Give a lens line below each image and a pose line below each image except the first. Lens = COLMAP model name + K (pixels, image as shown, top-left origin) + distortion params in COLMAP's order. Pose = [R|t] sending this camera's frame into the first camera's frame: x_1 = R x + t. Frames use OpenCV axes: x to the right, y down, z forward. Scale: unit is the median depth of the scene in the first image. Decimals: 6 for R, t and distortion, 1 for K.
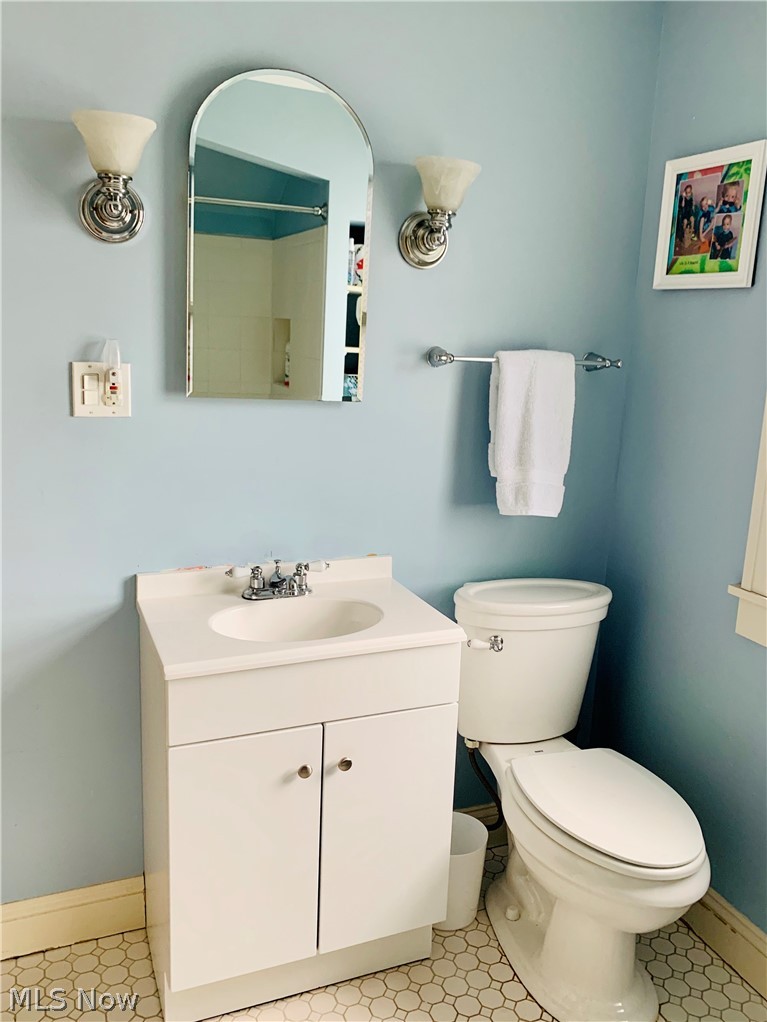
lens RADIAL K [[827.7, 0, 384.2], [0, 827.7, 502.3], [0, 0, 1]] dist [-0.005740, 0.006468]
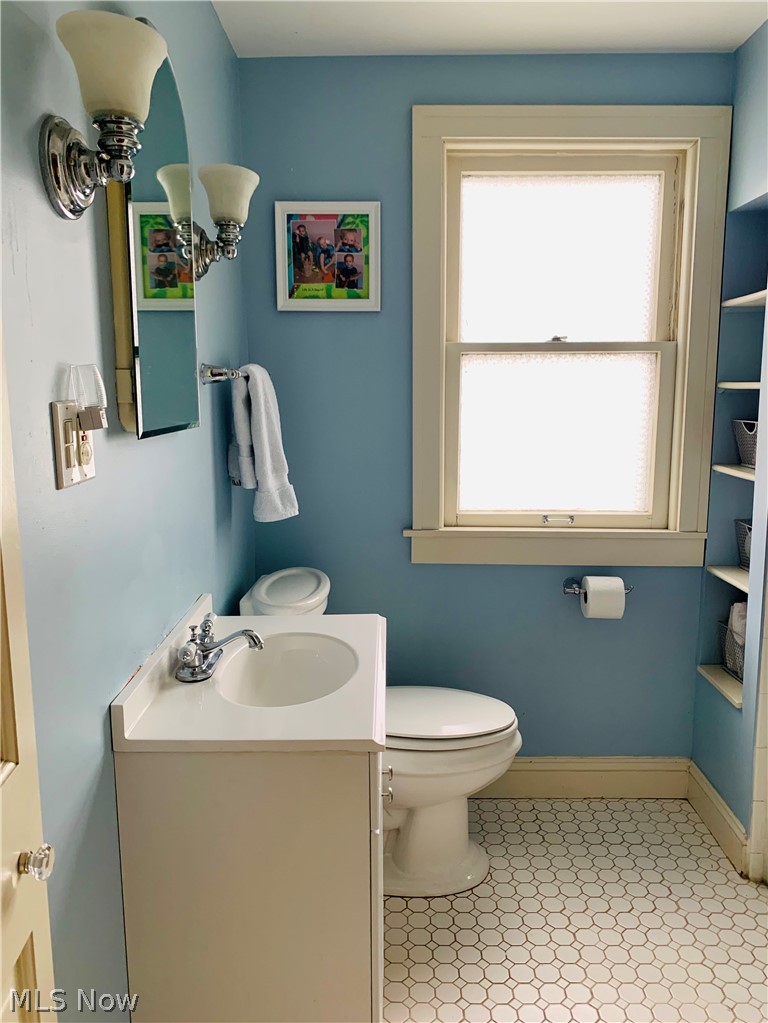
lens RADIAL K [[763.2, 0, 384.9], [0, 763.2, 518.1], [0, 0, 1]] dist [0.013595, -0.016531]
pose [[0.391661, -0.214038, 0.894869, -0.707438], [0.212162, 0.967367, 0.138520, -0.099033], [-0.895315, 0.135605, 0.424290, 0.486324]]
